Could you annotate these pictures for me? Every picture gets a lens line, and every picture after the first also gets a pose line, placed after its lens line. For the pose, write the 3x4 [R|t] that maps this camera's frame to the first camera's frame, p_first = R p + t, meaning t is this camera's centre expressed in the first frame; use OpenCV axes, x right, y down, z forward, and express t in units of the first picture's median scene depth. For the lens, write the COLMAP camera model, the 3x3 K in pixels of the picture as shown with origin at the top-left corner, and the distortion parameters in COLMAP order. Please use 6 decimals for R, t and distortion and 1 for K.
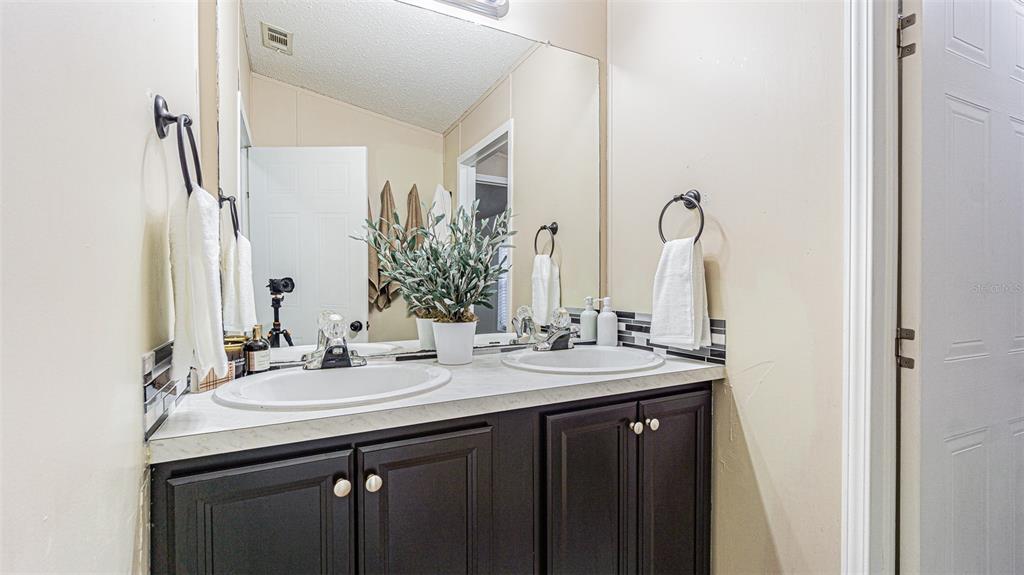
lens RADIAL K [[442.1, 0, 505.8], [0, 442.1, 282.0], [0, 0, 1]] dist [-0.001920, 0.000703]
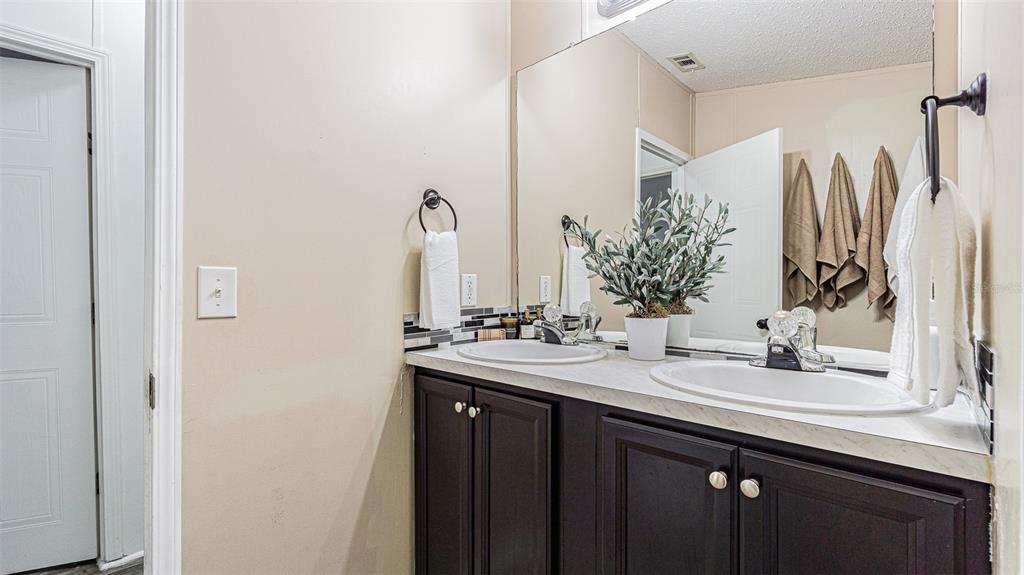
lens RADIAL K [[431.2, 0, 514.5], [0, 431.2, 287.5], [0, 0, 1]] dist [-0.000423, 0.000144]
pose [[0.345342, 0.010146, -0.938422, 0.379311], [0.012860, 0.999797, 0.015542, 0.001311], [0.938389, -0.017435, 0.345141, 0.206160]]
